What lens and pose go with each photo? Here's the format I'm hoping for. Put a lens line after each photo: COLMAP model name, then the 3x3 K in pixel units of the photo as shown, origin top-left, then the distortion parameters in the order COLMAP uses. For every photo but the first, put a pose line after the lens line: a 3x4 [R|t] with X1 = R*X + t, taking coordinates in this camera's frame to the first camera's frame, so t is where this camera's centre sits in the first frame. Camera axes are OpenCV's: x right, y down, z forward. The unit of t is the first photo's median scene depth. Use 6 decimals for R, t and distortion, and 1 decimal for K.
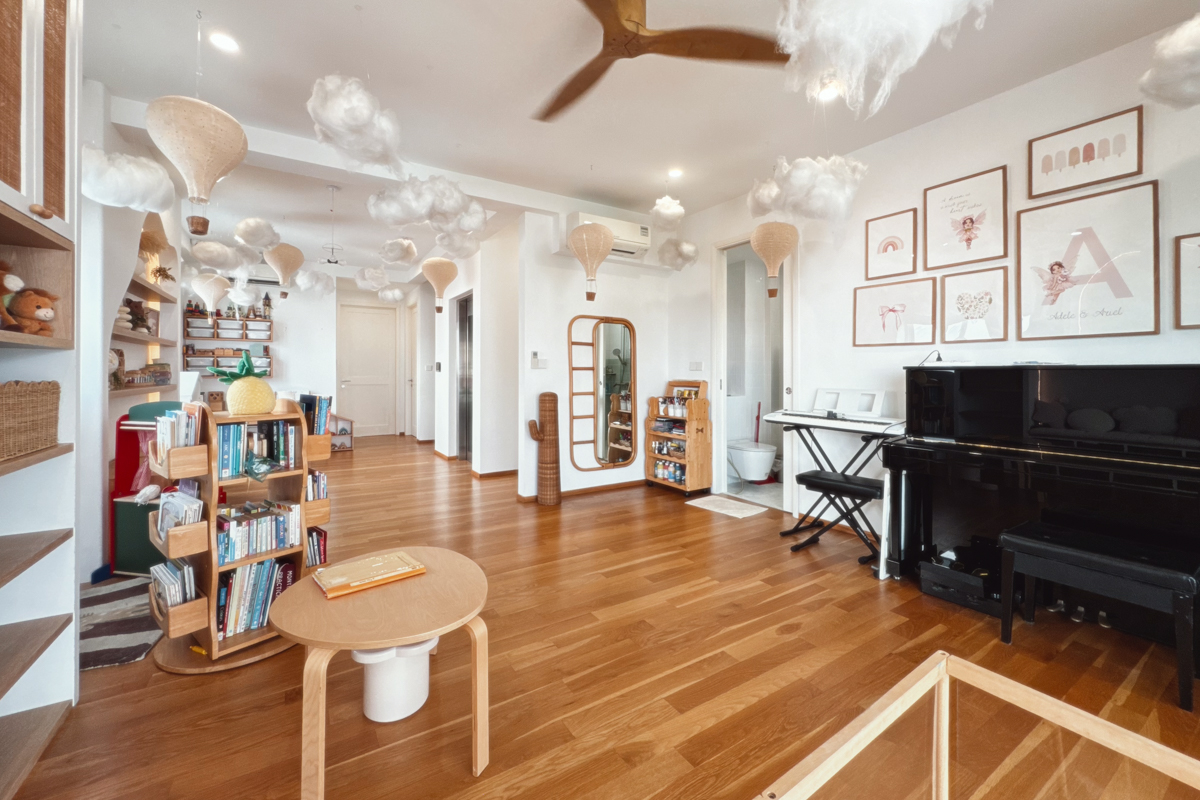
lens RADIAL K [[485.8, 0, 606.3], [0, 485.8, 374.7], [0, 0, 1]] dist [-0.007398, -0.000299]
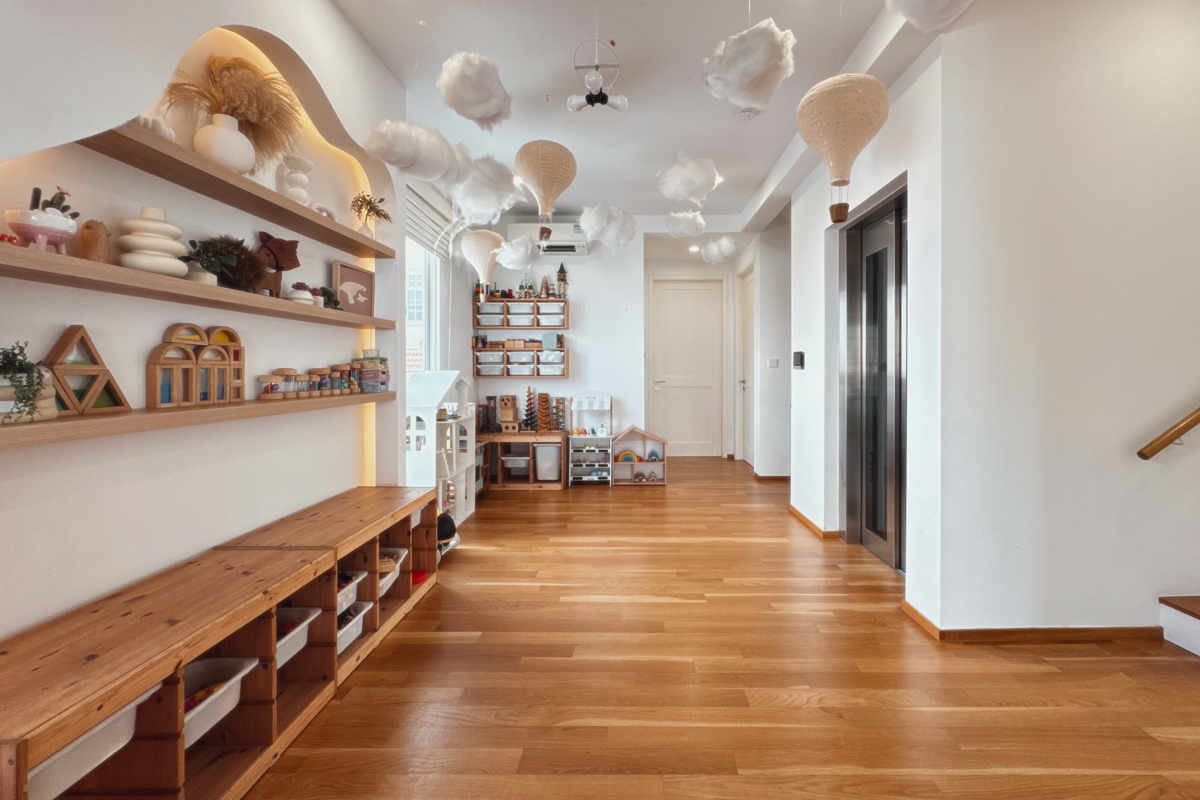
lens RADIAL K [[485.8, 0, 622.6], [0, 485.8, 378.7], [0, 0, 1]] dist [-0.007398, -0.000299]
pose [[0.829778, 0.007251, -0.558047, -0.211079], [0.001727, 0.999877, 0.015559, -0.004107], [0.558091, -0.013874, 0.829664, 0.440002]]
